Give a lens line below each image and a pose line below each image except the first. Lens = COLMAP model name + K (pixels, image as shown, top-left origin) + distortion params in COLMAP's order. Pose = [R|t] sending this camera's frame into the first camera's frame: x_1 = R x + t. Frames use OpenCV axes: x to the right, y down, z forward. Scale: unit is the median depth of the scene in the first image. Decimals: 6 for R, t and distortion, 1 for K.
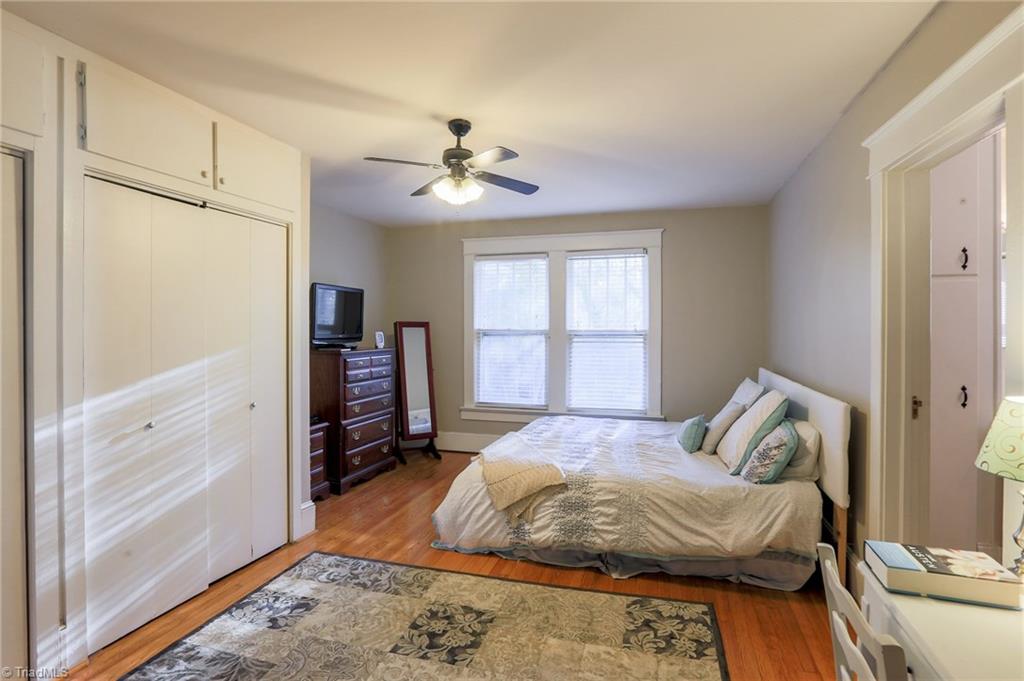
lens RADIAL K [[508.2, 0, 501.3], [0, 508.2, 336.4], [0, 0, 1]] dist [-0.058293, 0.031914]
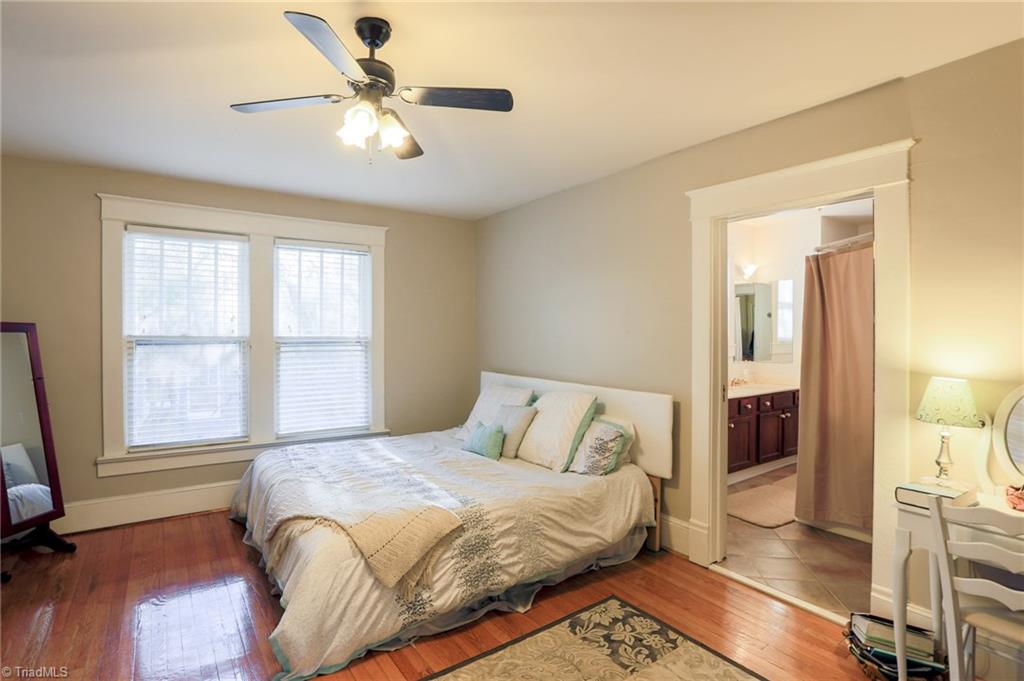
lens RADIAL K [[508.2, 0, 501.3], [0, 508.2, 336.4], [0, 0, 1]] dist [-0.058293, 0.031914]
pose [[0.630412, -0.000441, 0.776261, -0.473506], [0.008663, 0.999942, -0.006467, -0.009201], [-0.776212, 0.010802, 0.630379, 0.432334]]
